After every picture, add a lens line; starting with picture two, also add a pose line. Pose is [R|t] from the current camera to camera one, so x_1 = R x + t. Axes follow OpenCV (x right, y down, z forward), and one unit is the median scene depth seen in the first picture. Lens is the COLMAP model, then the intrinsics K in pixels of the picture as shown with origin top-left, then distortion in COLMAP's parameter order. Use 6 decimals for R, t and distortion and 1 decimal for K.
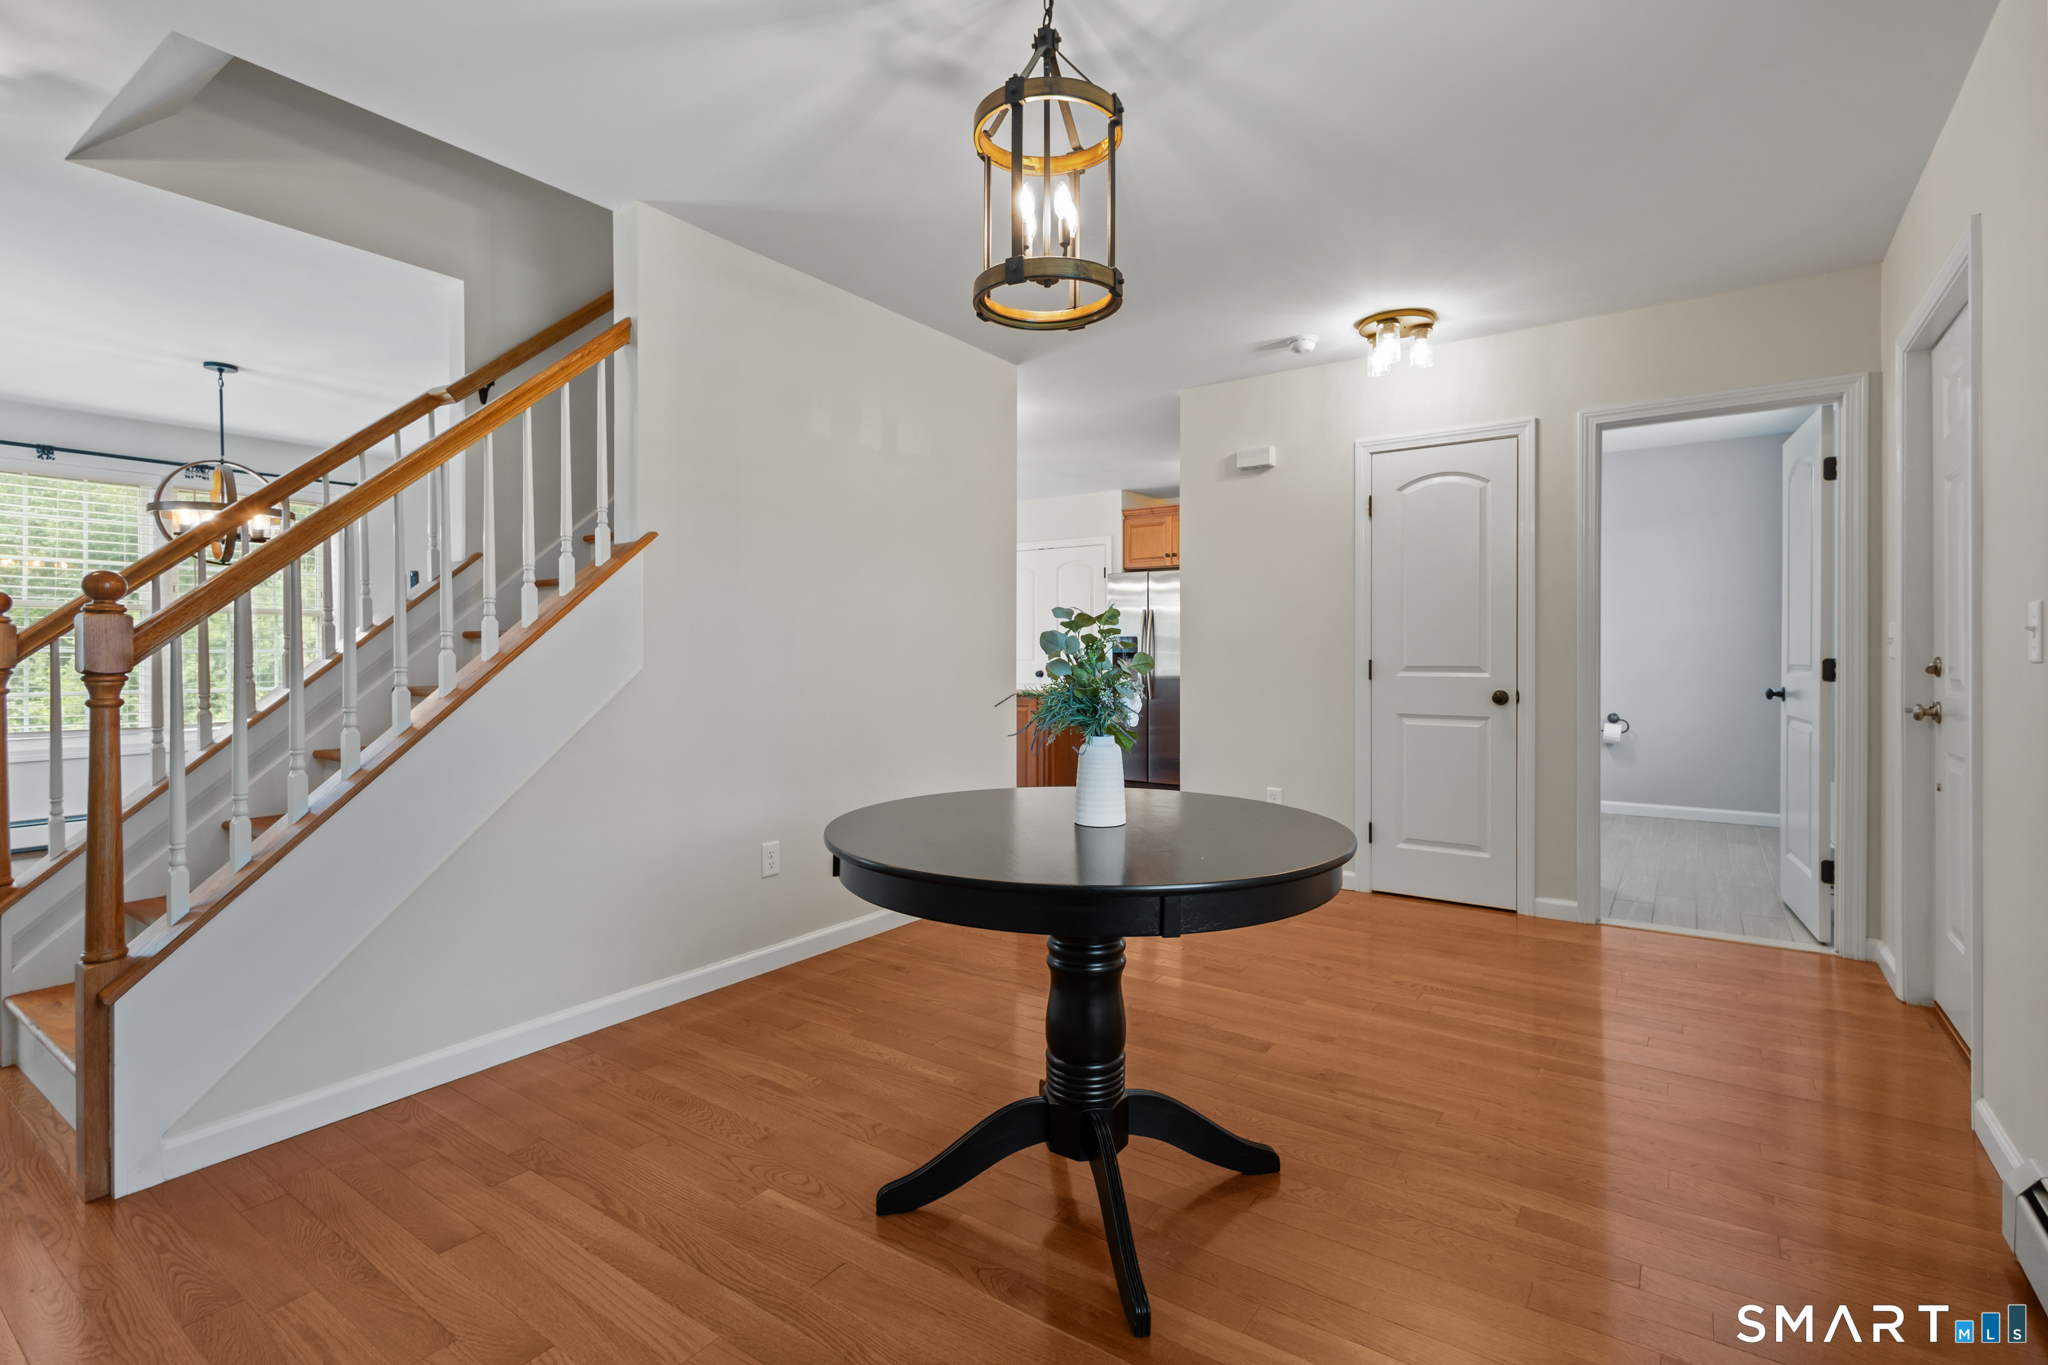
lens RADIAL K [[939.6, 0, 1037.6], [0, 939.6, 664.2], [0, 0, 1]] dist [0.006271, -0.001896]
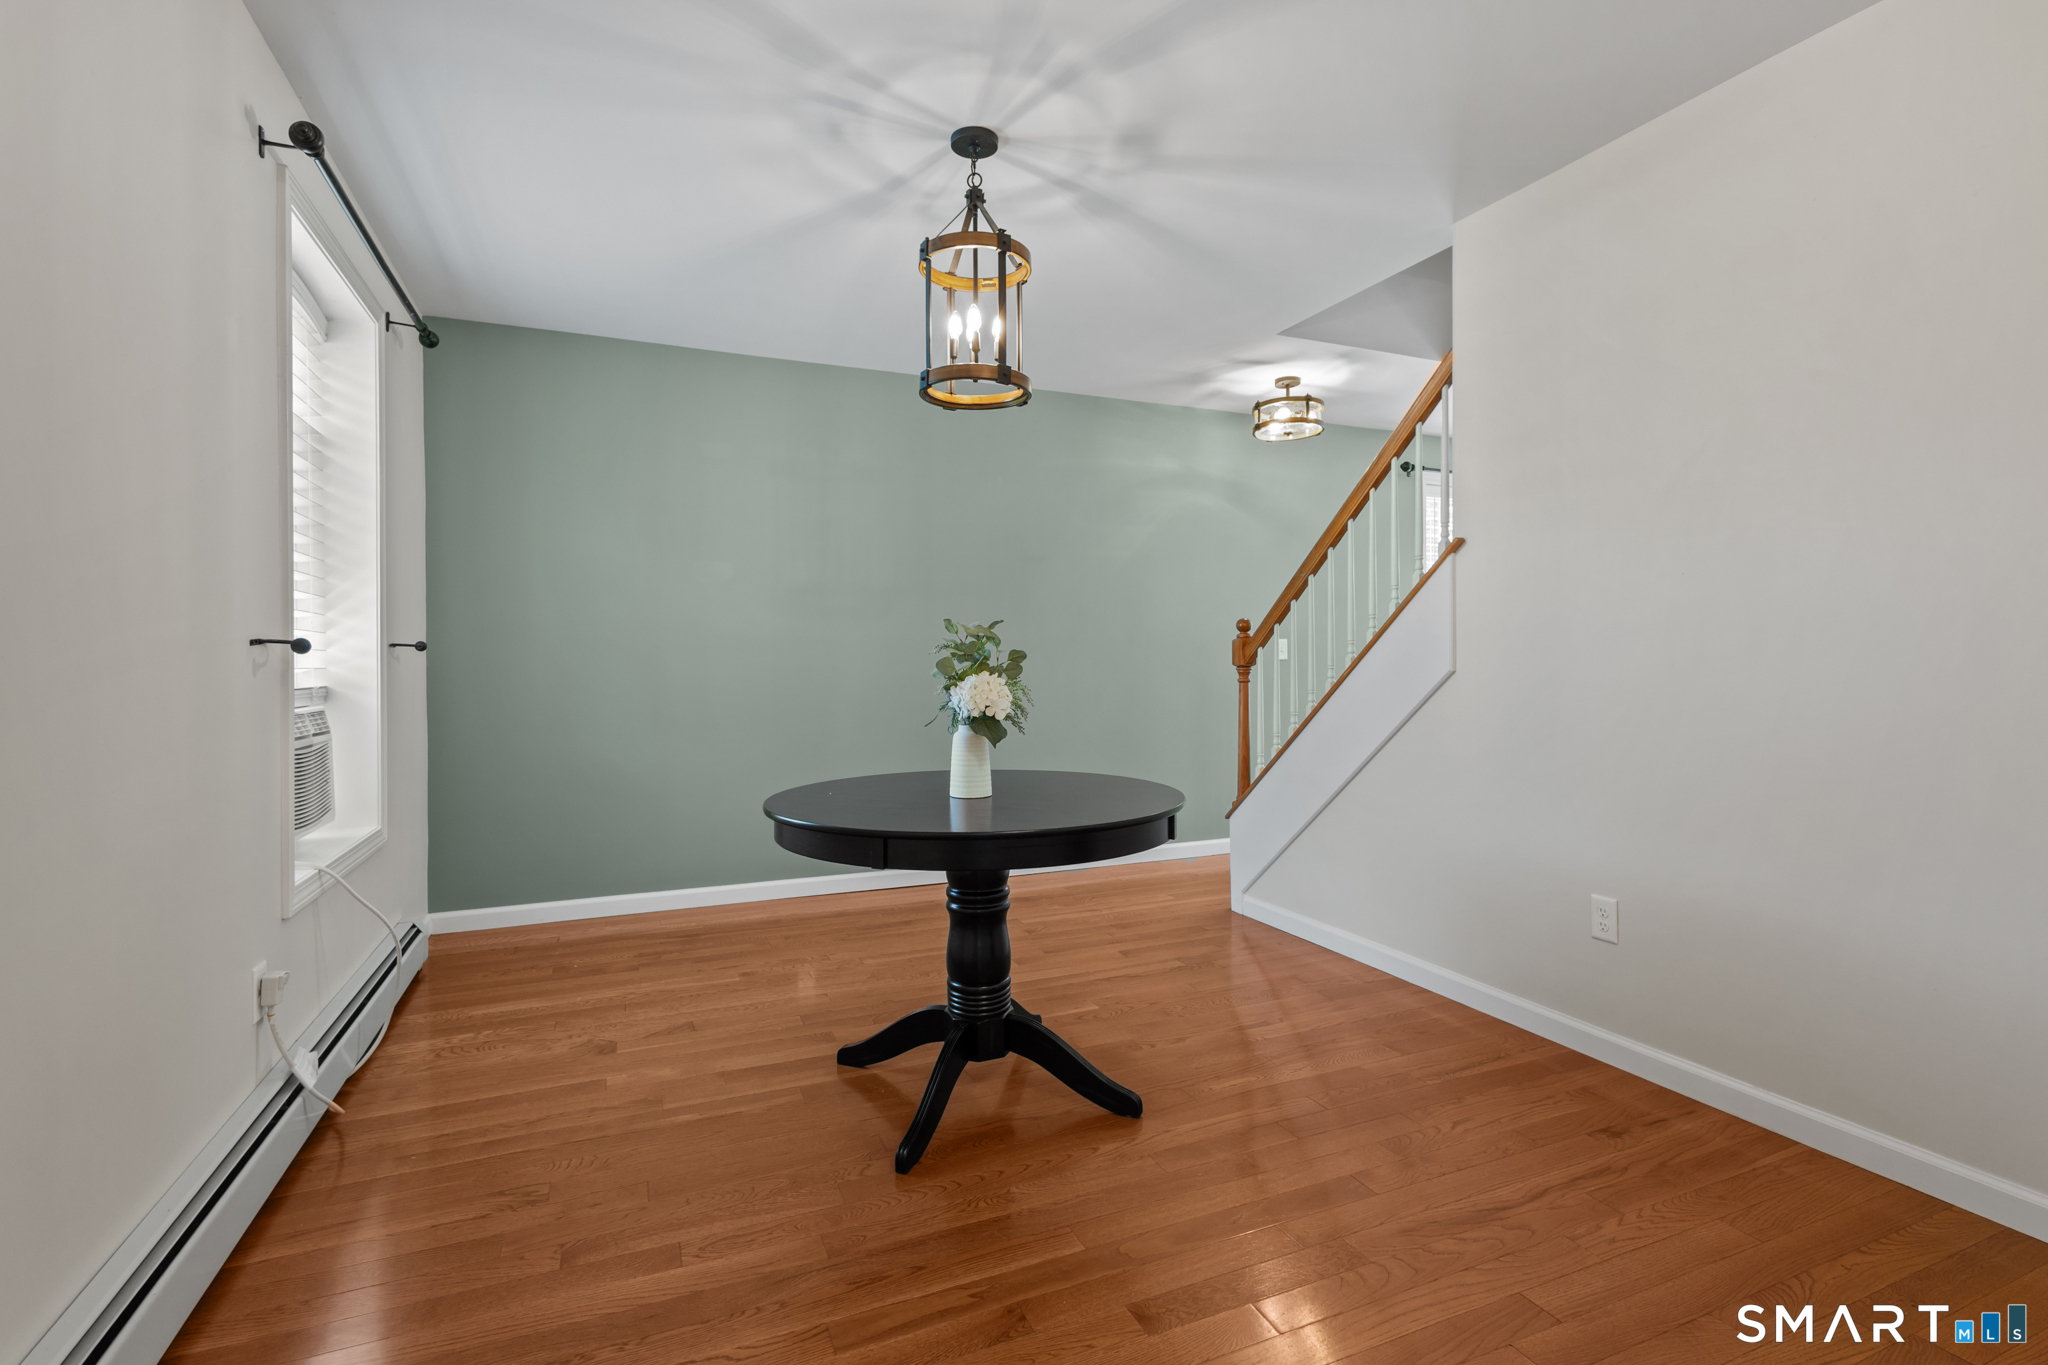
lens RADIAL K [[939.6, 0, 1036.2], [0, 939.6, 684.2], [0, 0, 1]] dist [0.006271, -0.001896]
pose [[-0.520272, 0.027190, -0.853568, 0.900129], [-0.002897, 0.999431, 0.033603, -0.018415], [0.853996, 0.019955, -0.519897, 1.438612]]
